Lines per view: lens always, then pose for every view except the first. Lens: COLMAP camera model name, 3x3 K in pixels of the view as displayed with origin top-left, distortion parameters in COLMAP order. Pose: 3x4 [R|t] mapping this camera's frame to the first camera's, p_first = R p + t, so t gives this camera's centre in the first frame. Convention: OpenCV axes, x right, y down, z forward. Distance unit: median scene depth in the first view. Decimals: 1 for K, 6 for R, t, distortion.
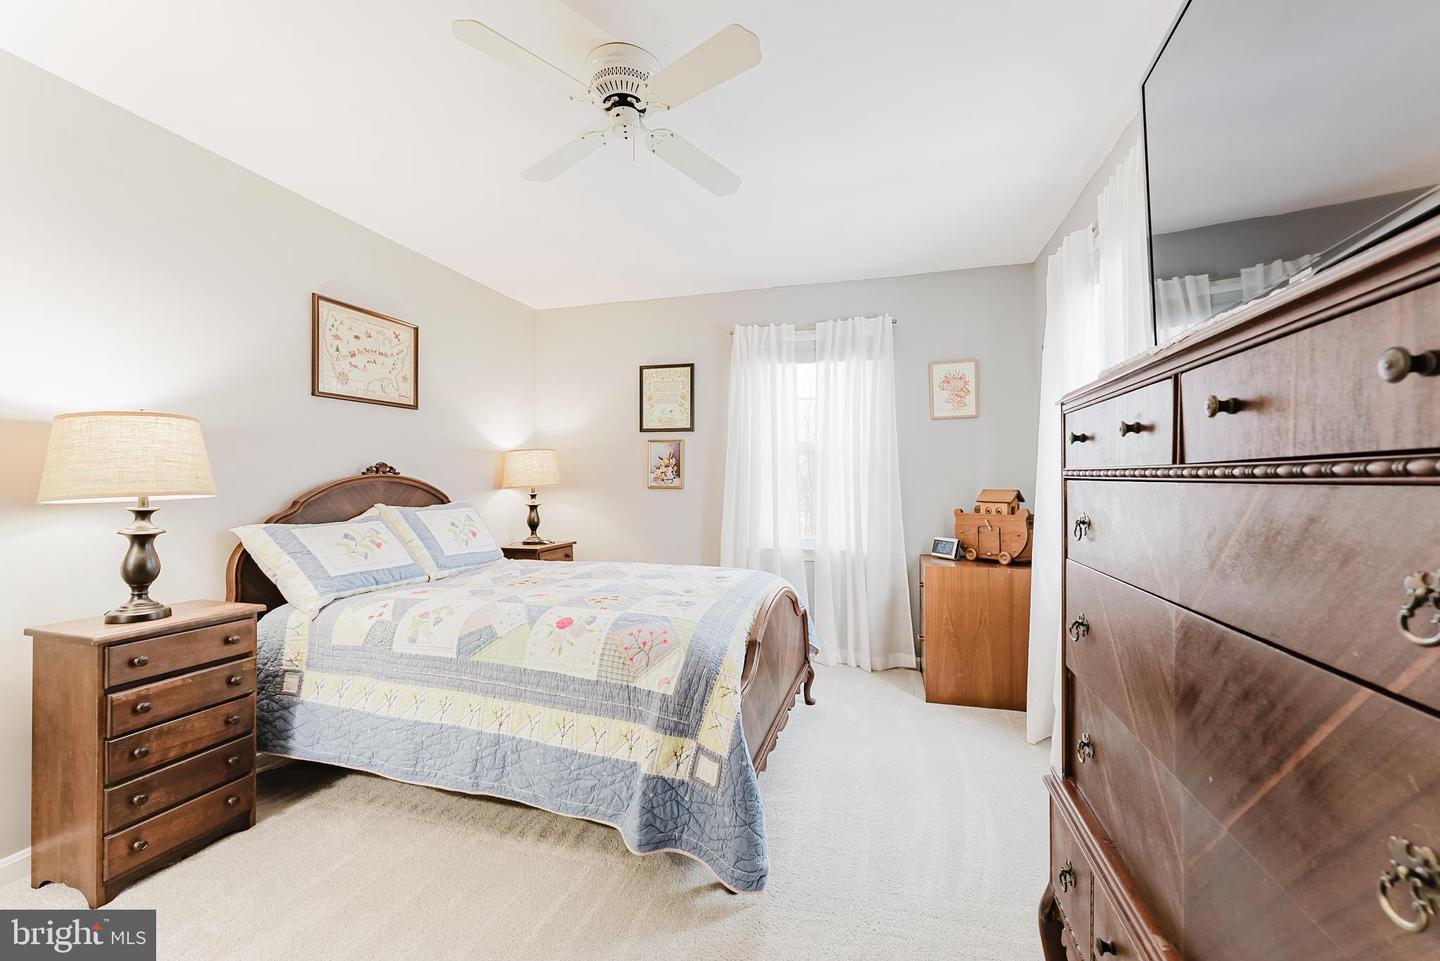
lens RADIAL K [[580.8, 0, 716.9], [0, 580.8, 475.6], [0, 0, 1]] dist [-0.001867, 0.000298]
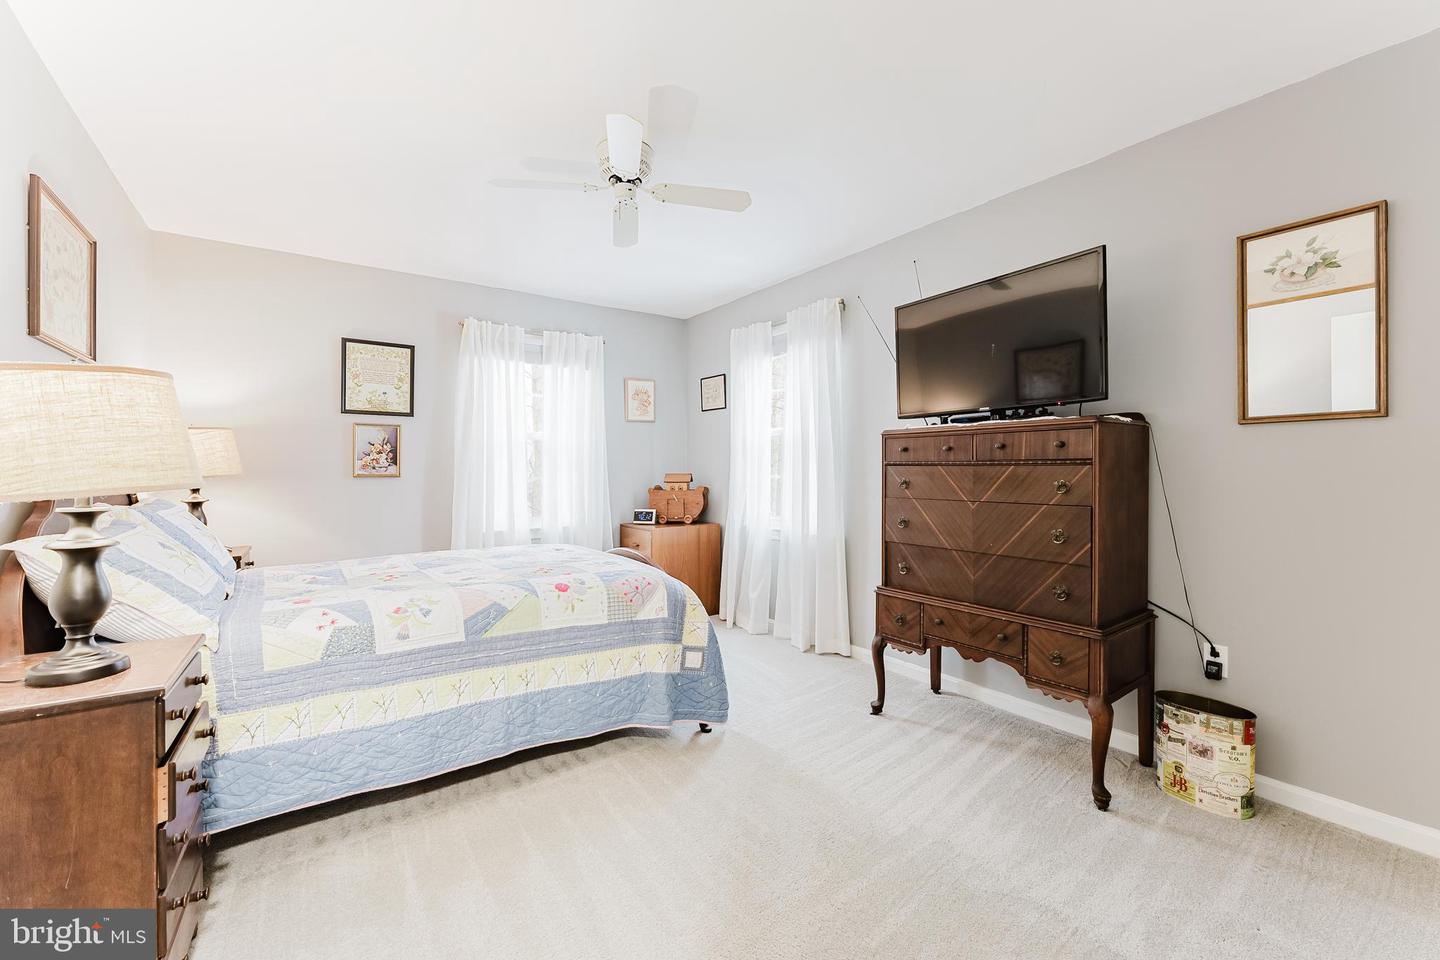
lens RADIAL K [[580.8, 0, 724.1], [0, 580.8, 474.2], [0, 0, 1]] dist [-0.001867, 0.000298]
pose [[0.620908, -0.010947, 0.783807, -0.609905], [-0.002363, 0.999872, 0.015837, 0.002302], [-0.783880, -0.011685, 0.620803, 0.005658]]
